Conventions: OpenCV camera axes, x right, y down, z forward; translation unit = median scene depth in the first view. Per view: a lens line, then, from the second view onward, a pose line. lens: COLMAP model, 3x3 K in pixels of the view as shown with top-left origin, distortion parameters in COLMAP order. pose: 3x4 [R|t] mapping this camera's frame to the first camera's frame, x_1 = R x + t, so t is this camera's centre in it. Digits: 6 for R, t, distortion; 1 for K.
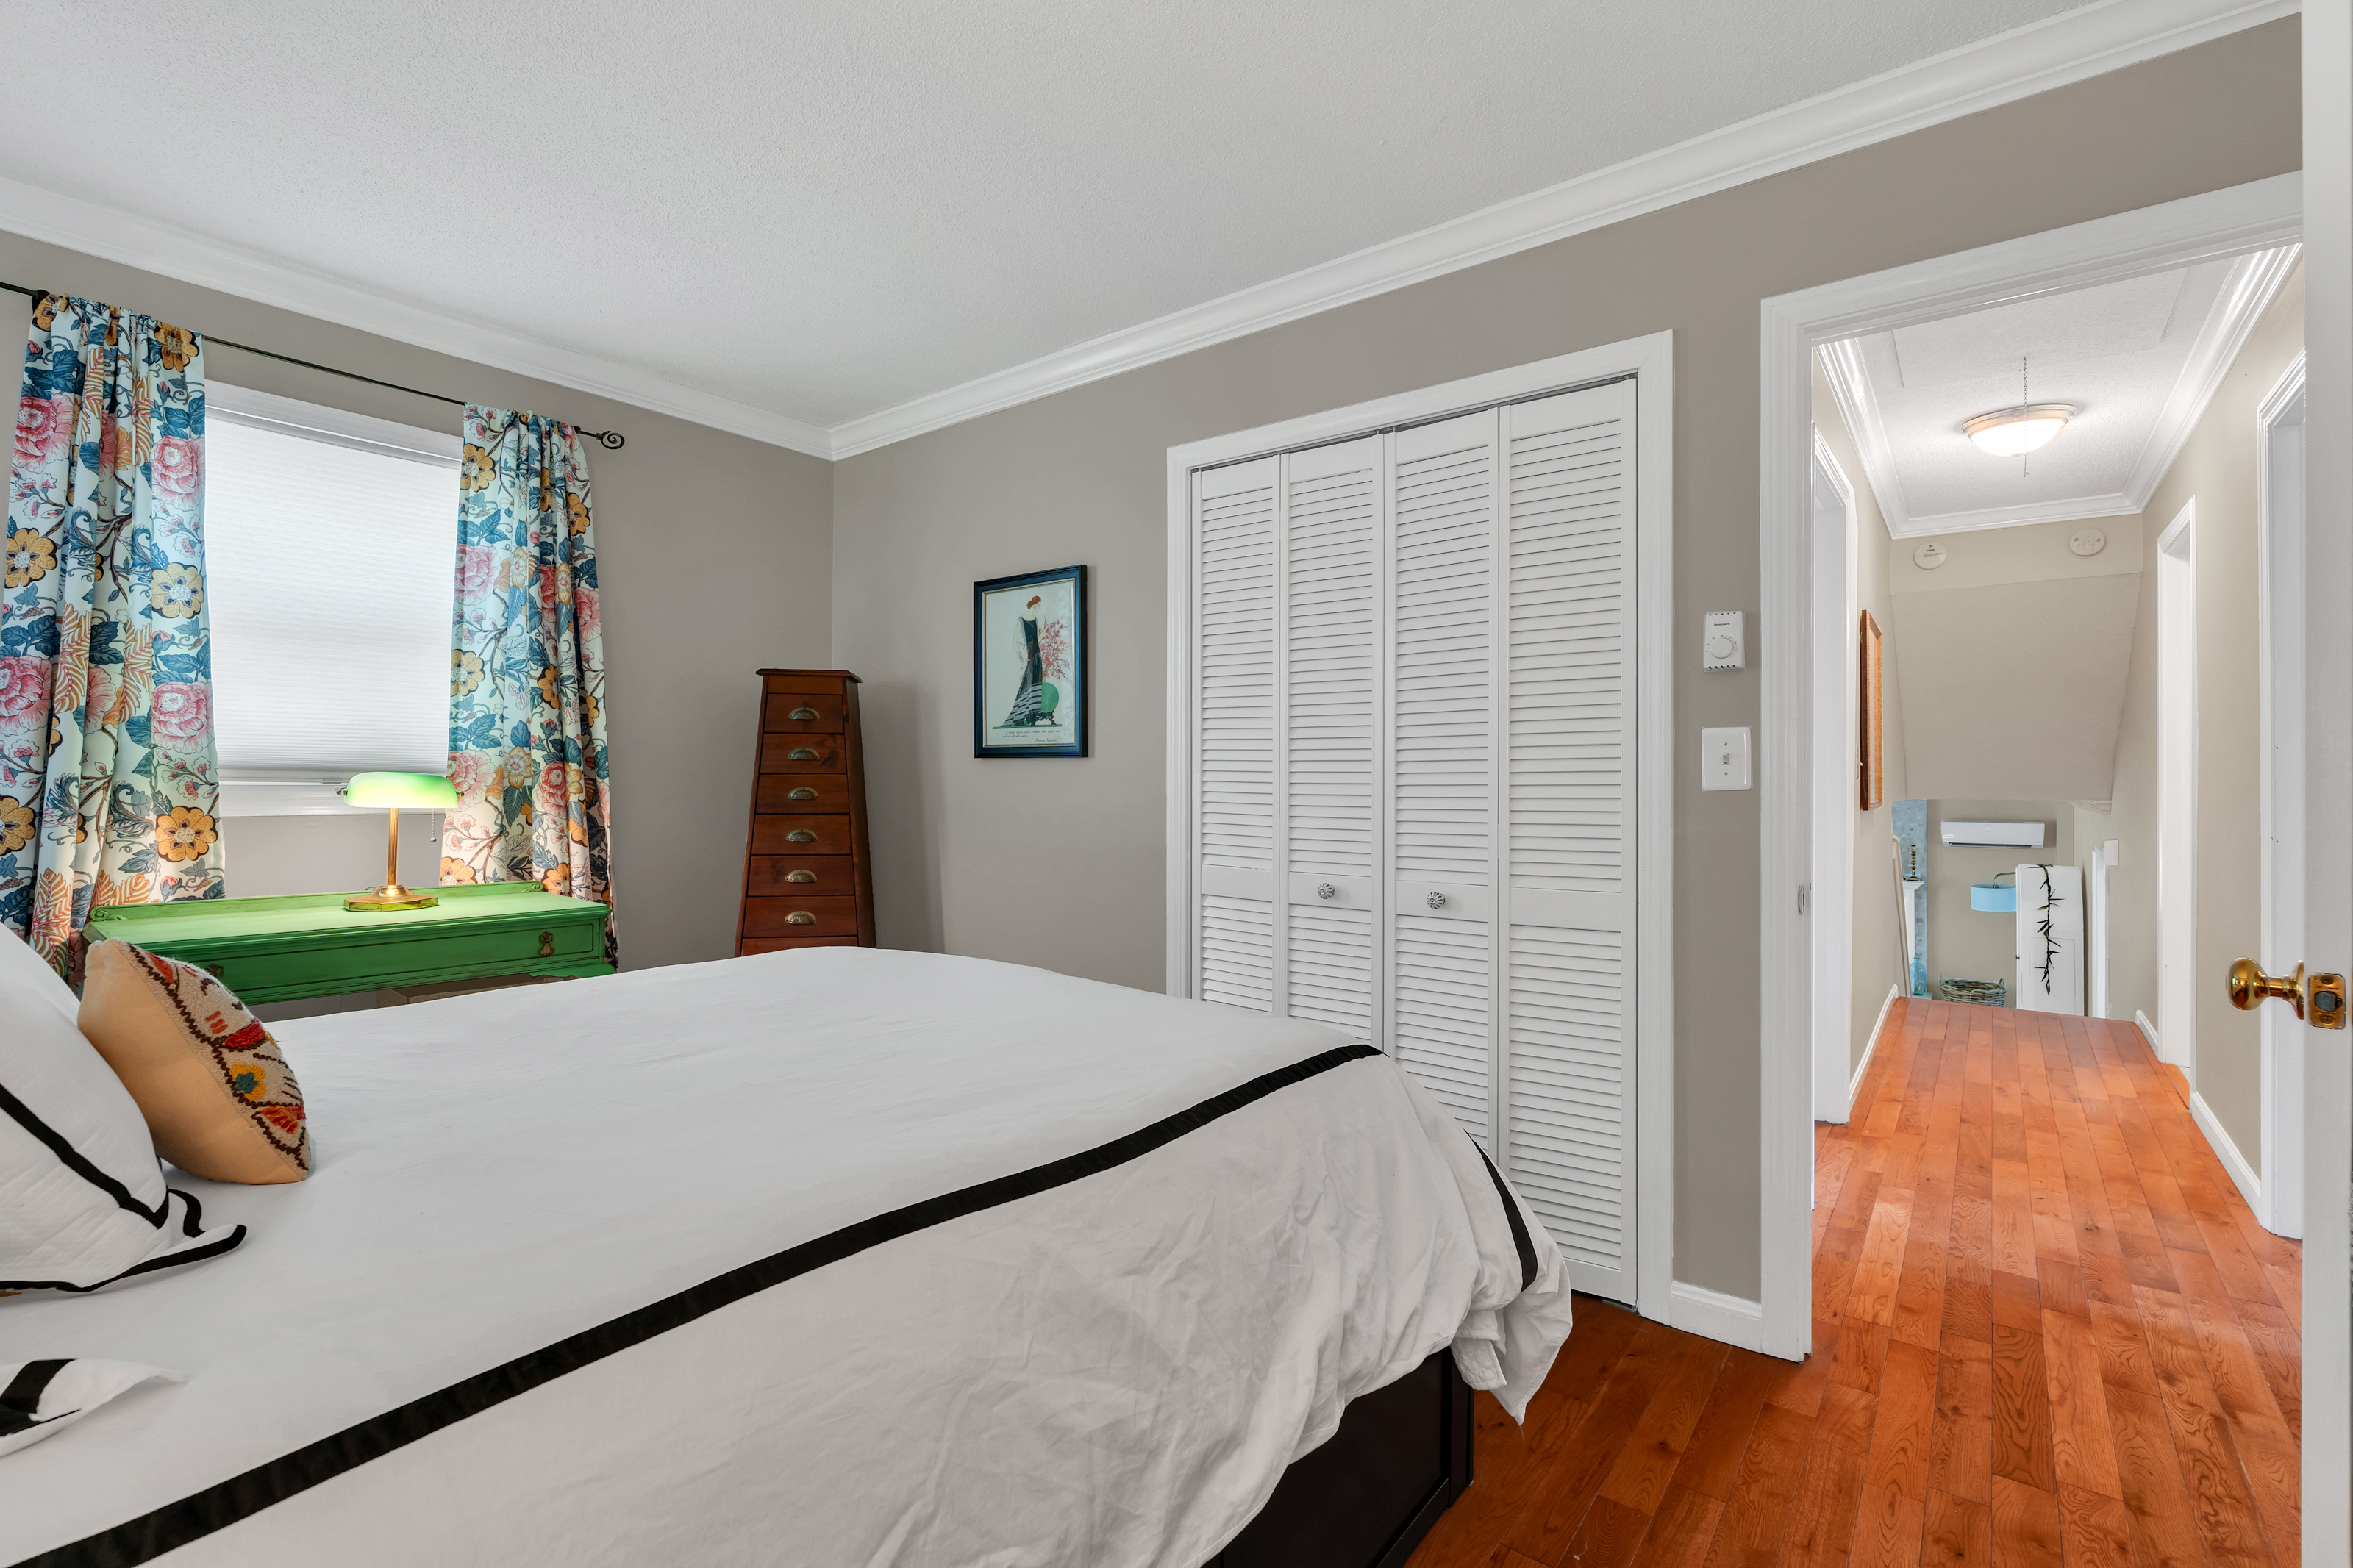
lens RADIAL K [[1044.5, 0, 1172.5], [0, 1044.5, 784.8], [0, 0, 1]] dist [-0.005292, -0.000012]
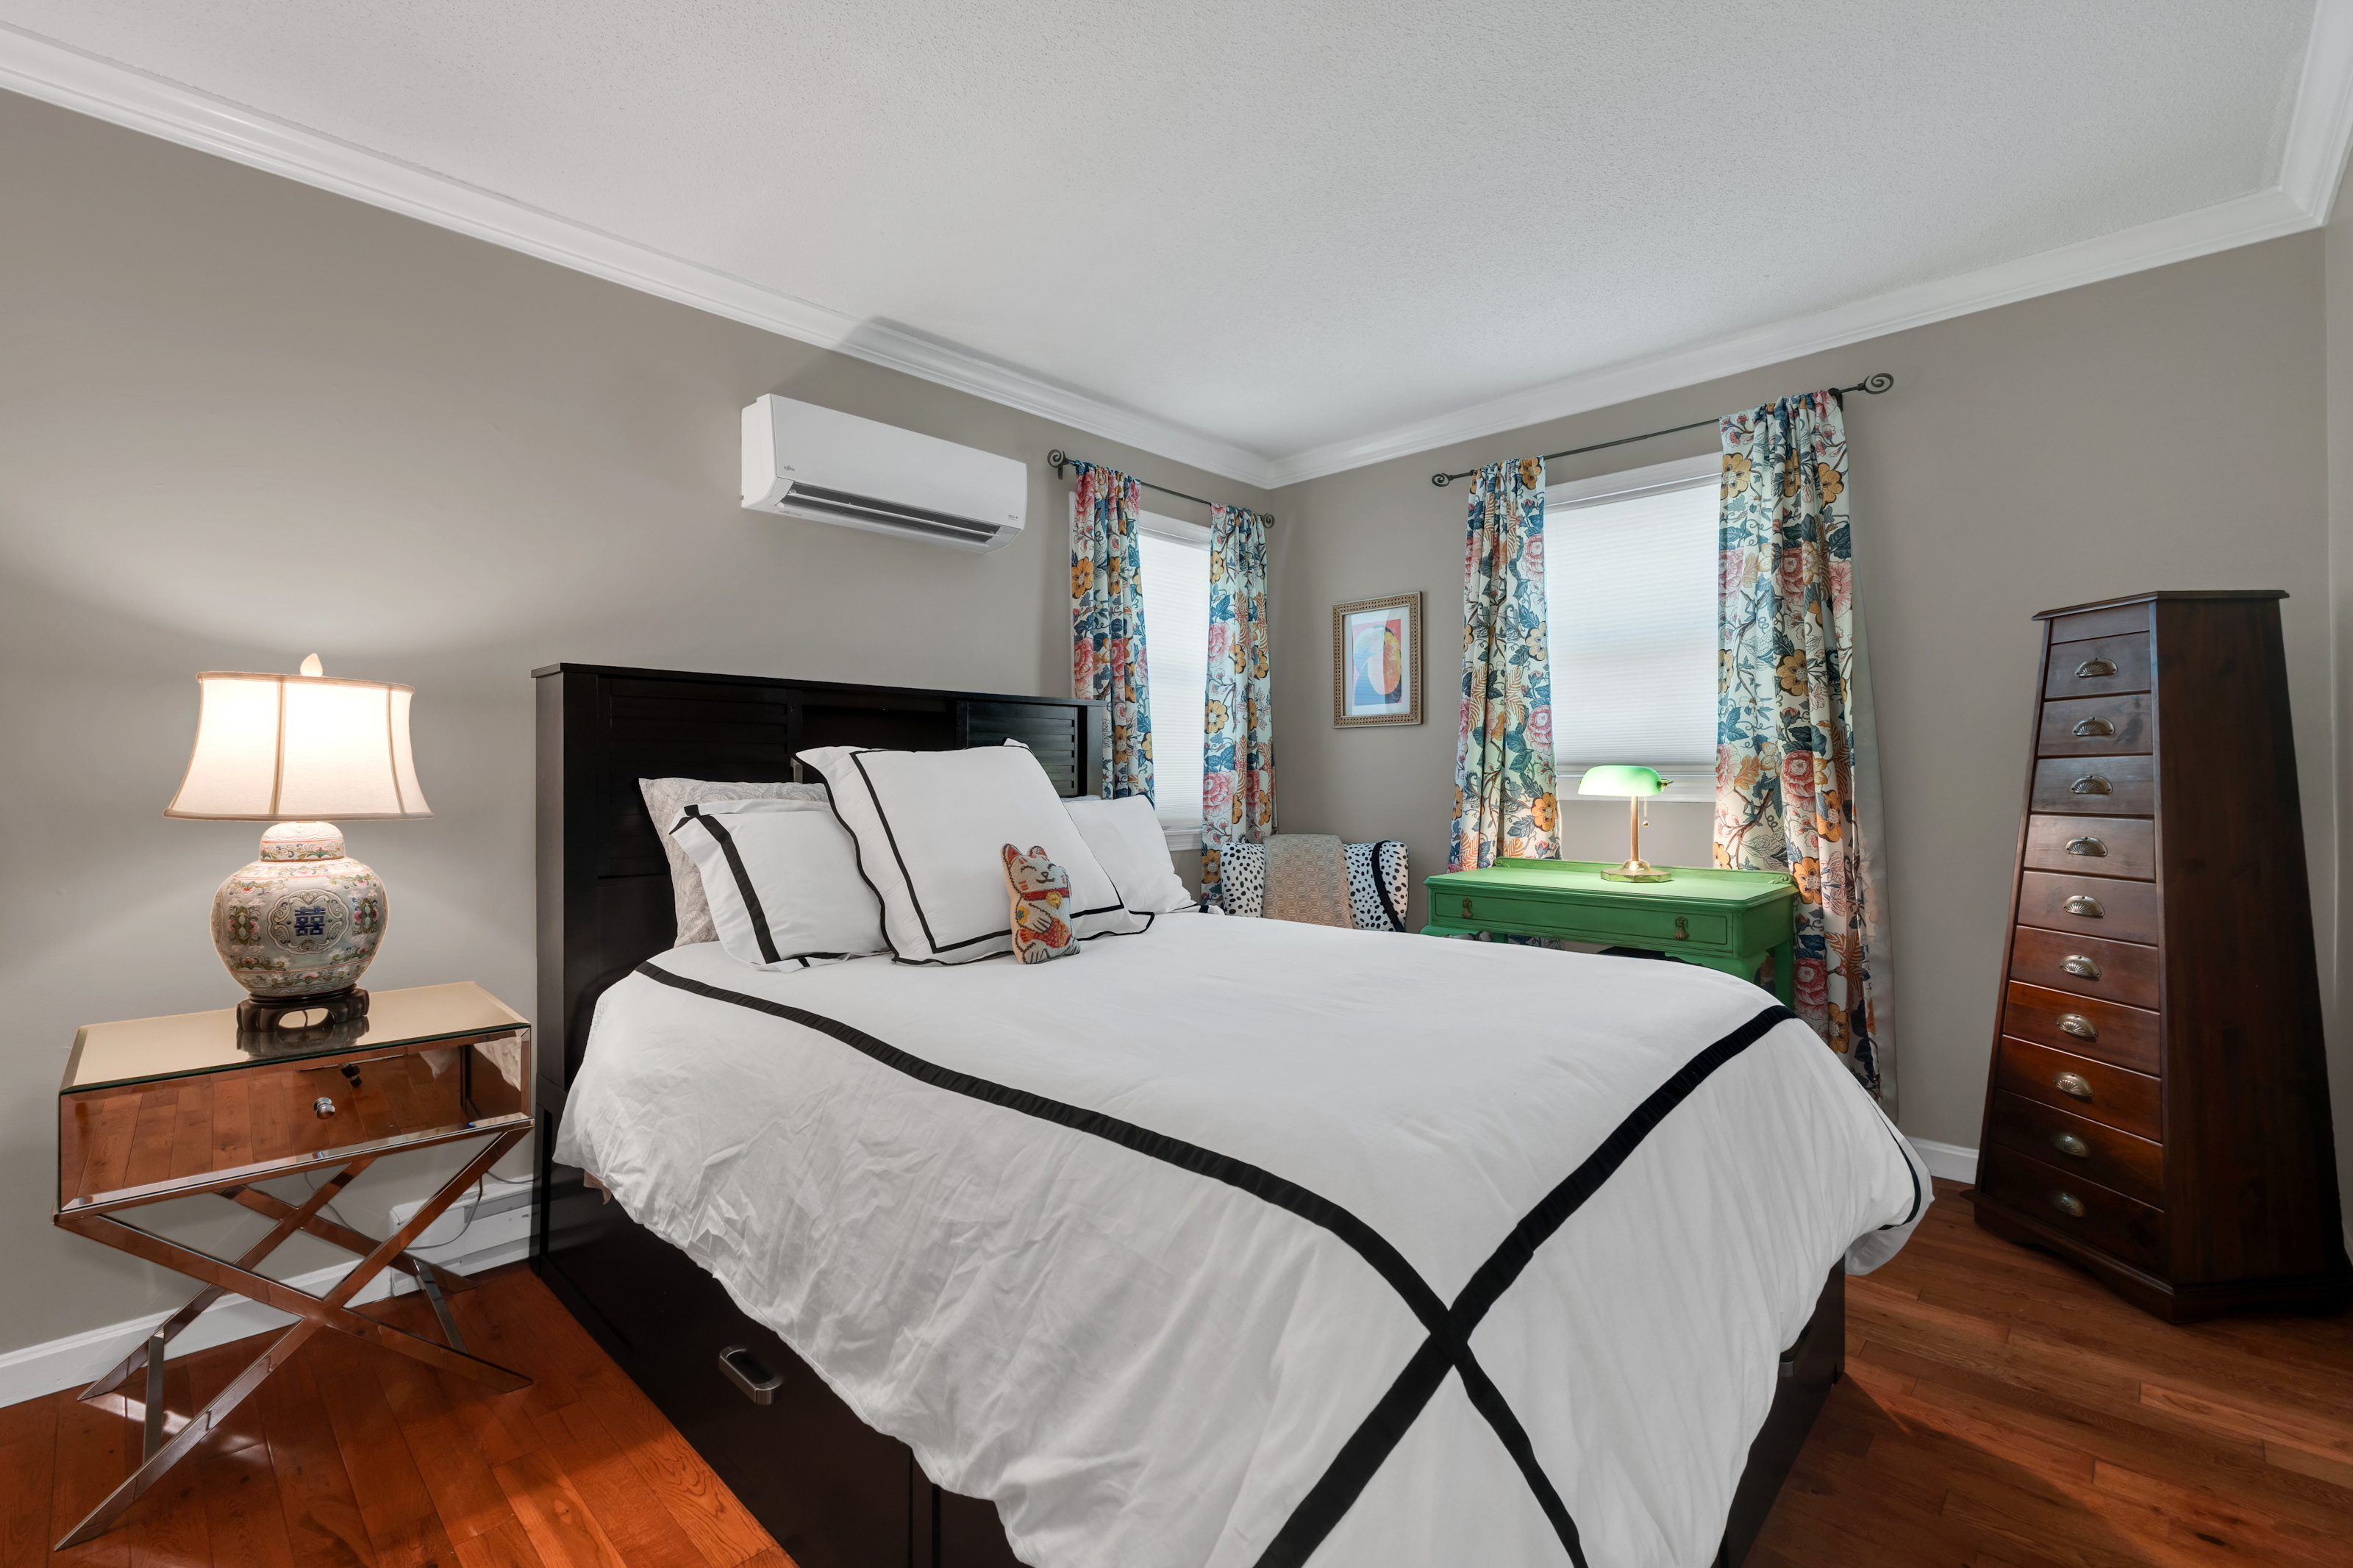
lens RADIAL K [[1044.5, 0, 1172.5], [0, 1044.5, 784.8], [0, 0, 1]] dist [-0.005292, -0.000012]
pose [[-0.107172, 0.003912, -0.994233, 0.444411], [0.006853, 0.999971, 0.003196, 0.002105], [0.994217, -0.006471, -0.107196, 0.550511]]
